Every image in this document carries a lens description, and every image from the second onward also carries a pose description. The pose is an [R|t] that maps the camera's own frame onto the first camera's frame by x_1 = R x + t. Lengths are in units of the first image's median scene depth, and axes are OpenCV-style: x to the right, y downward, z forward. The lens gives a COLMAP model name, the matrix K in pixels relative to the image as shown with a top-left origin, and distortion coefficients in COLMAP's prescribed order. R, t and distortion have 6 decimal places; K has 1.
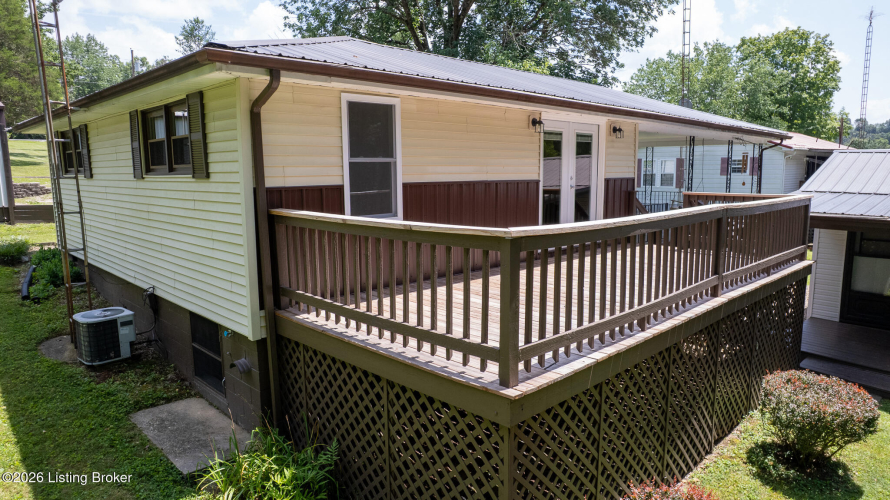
lens RADIAL K [[569.2, 0, 445.0], [0, 569.2, 250.0], [0, 0, 1]] dist [-0.079543, 0.069377]
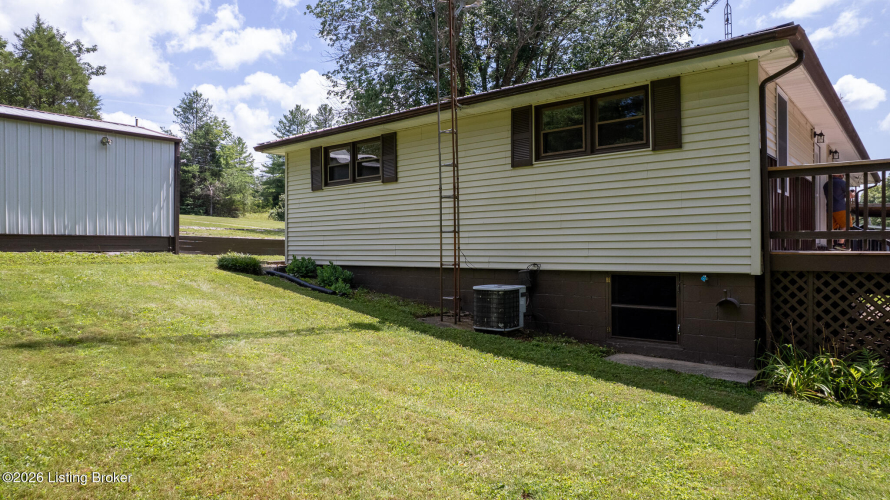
lens RADIAL K [[569.2, 0, 445.0], [0, 569.2, 250.0], [0, 0, 1]] dist [-0.079543, 0.069377]
pose [[0.995590, 0.000460, 0.093809, -0.783404], [0.012850, 0.989893, -0.141232, 0.188816], [-0.092926, 0.141814, 0.985522, -0.073575]]
